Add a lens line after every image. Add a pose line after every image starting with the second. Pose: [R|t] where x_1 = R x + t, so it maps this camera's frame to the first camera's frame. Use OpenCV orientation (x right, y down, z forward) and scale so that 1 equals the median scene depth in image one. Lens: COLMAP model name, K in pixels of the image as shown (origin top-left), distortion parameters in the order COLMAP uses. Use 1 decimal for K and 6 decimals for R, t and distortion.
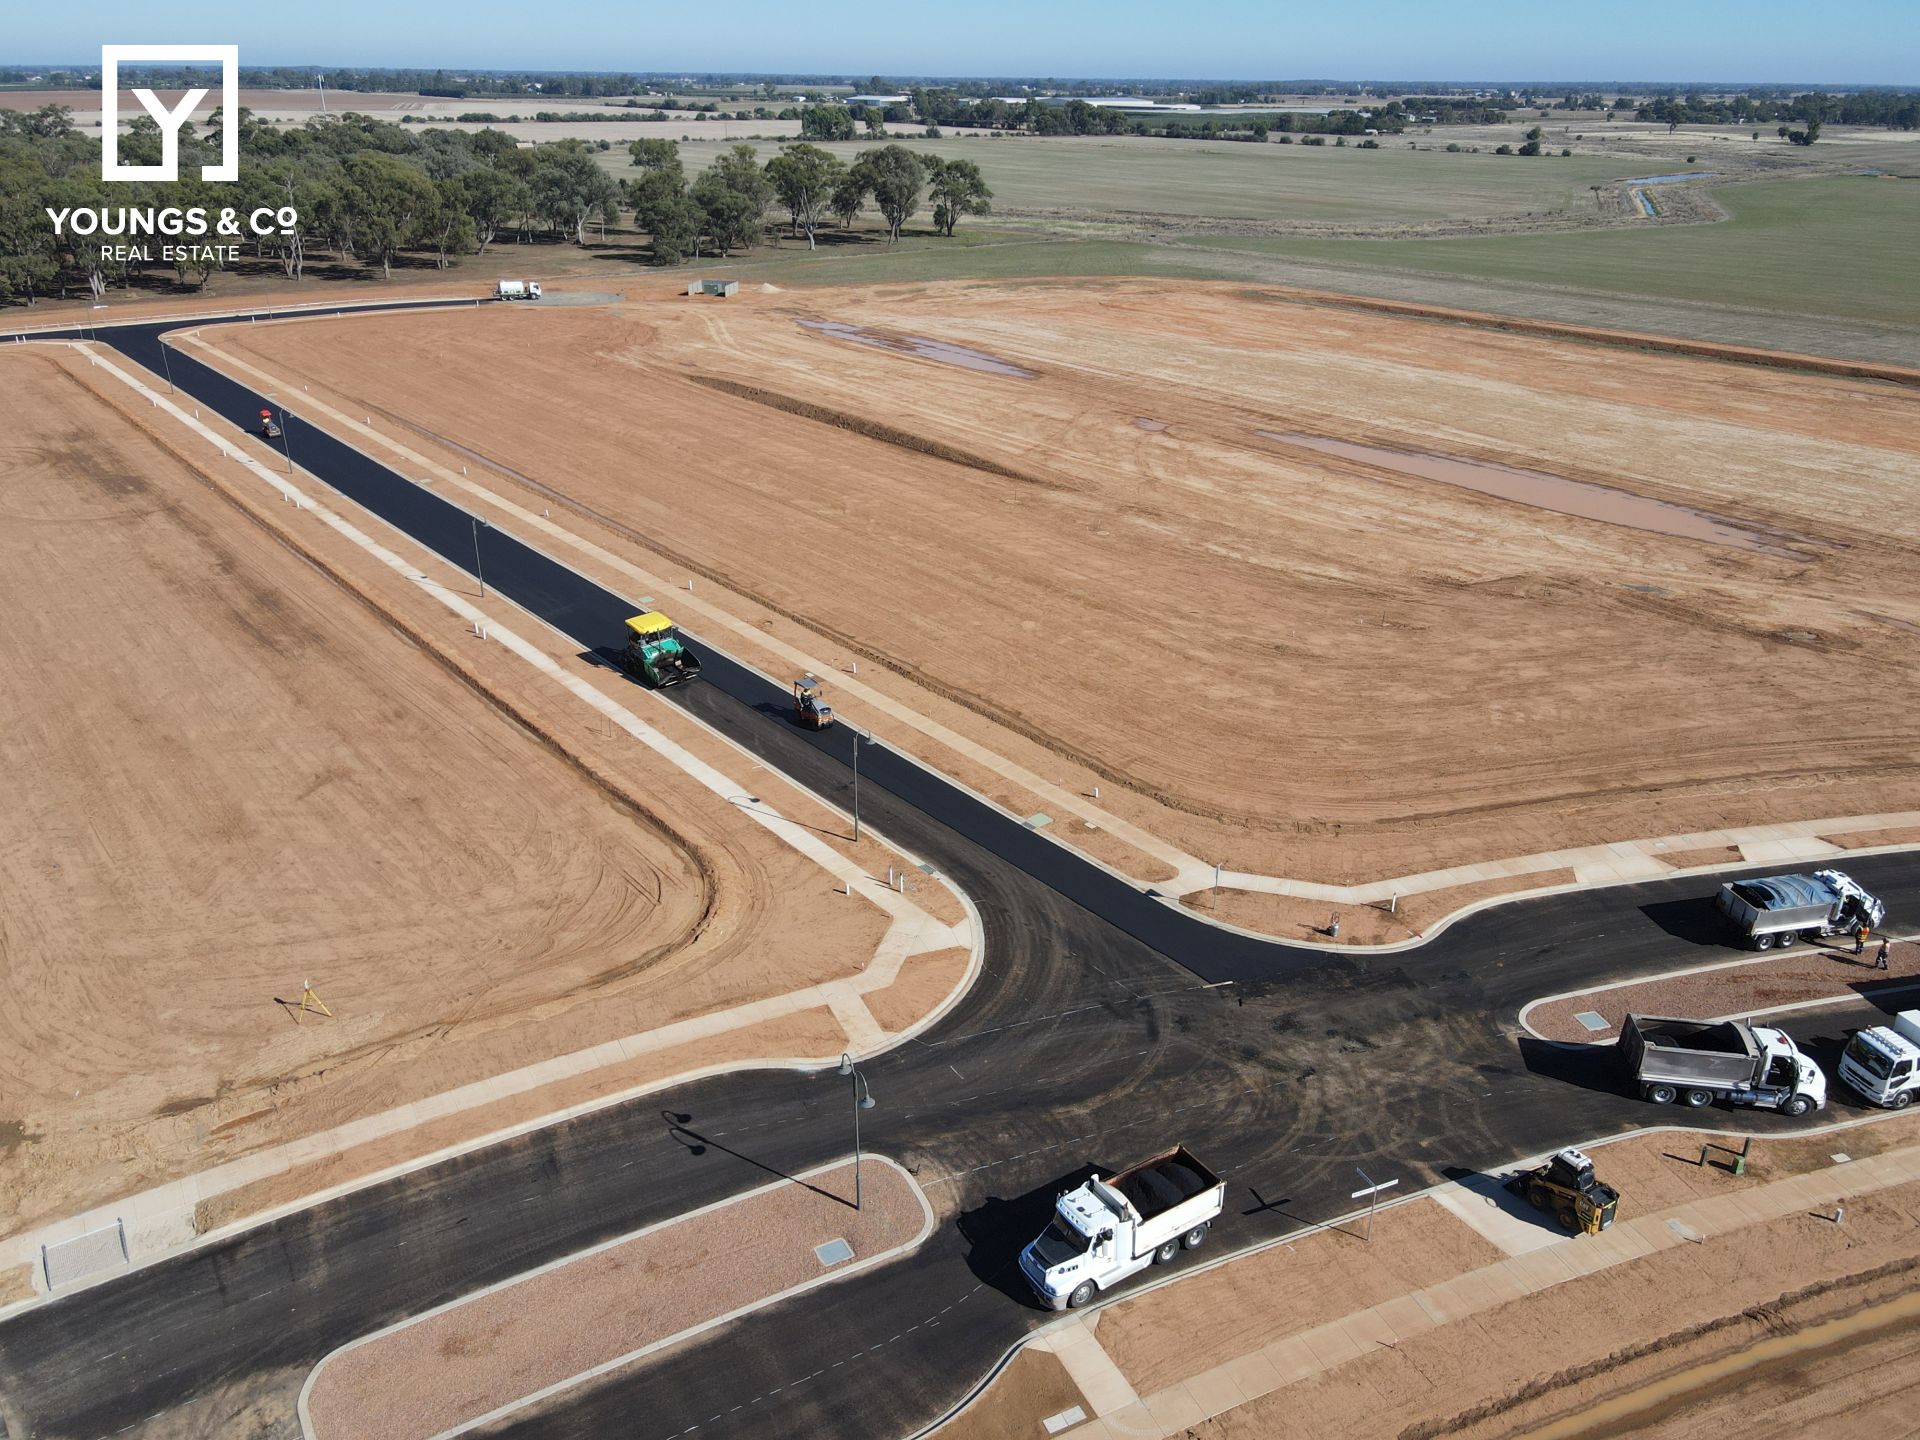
lens RADIAL K [[1400.3, 0, 972.0], [0, 1400.3, 720.0], [0, 0, 1]] dist [0.021596, -0.006145]
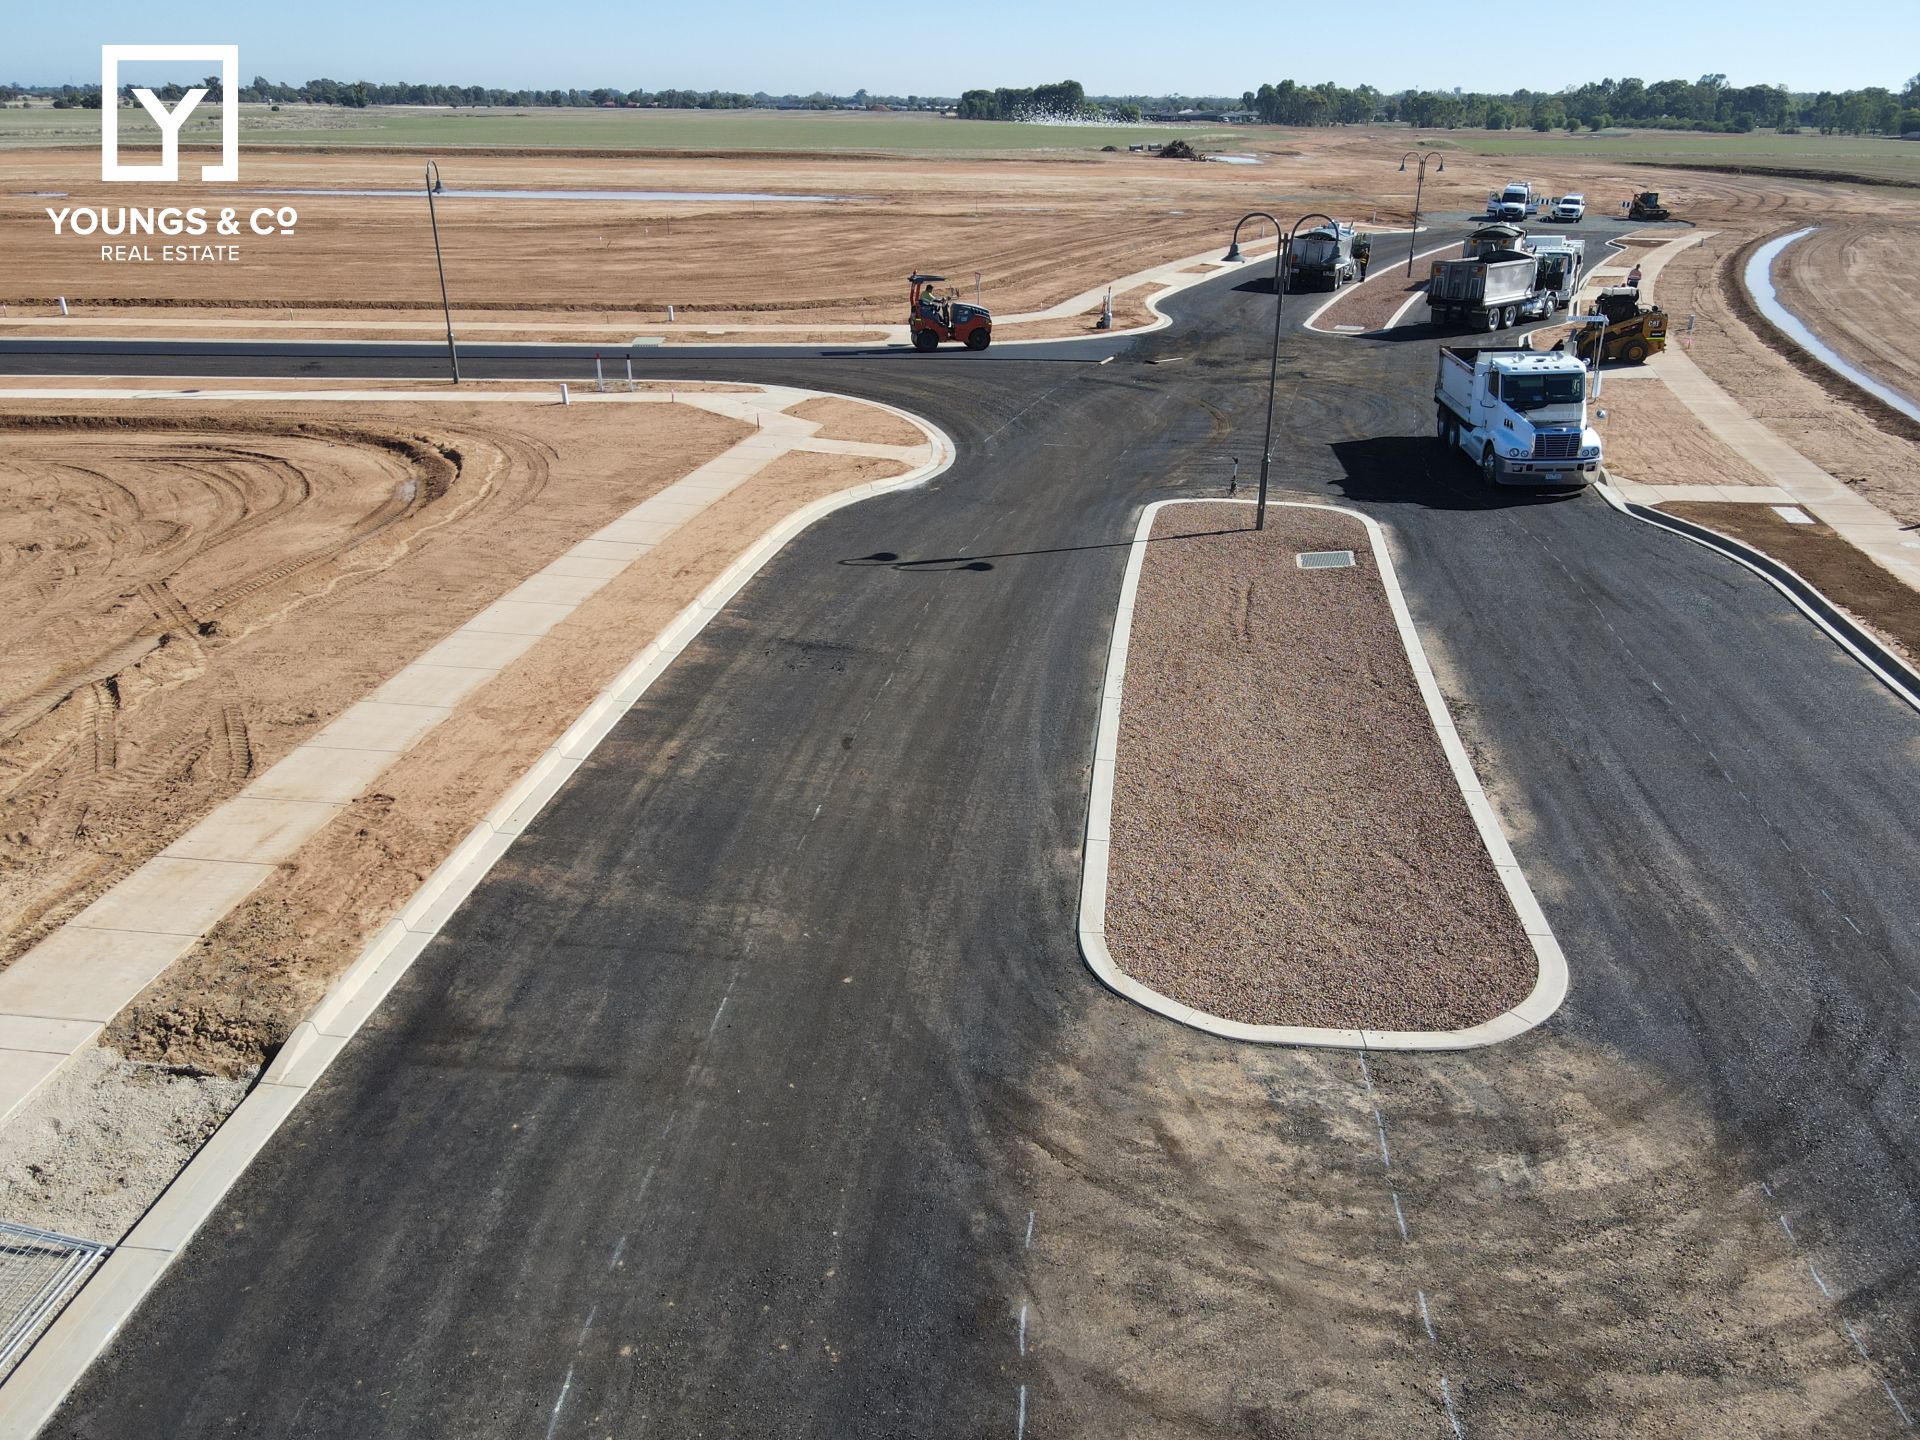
lens RADIAL K [[1400.3, 0, 968.7], [0, 1400.3, 705.1], [0, 0, 1]] dist [0.021596, -0.006145]
pose [[0.607906, -0.308288, 0.731716, -0.283823], [0.322619, 0.937950, 0.127148, 0.138369], [-0.725511, 0.158772, 0.669645, 0.319952]]
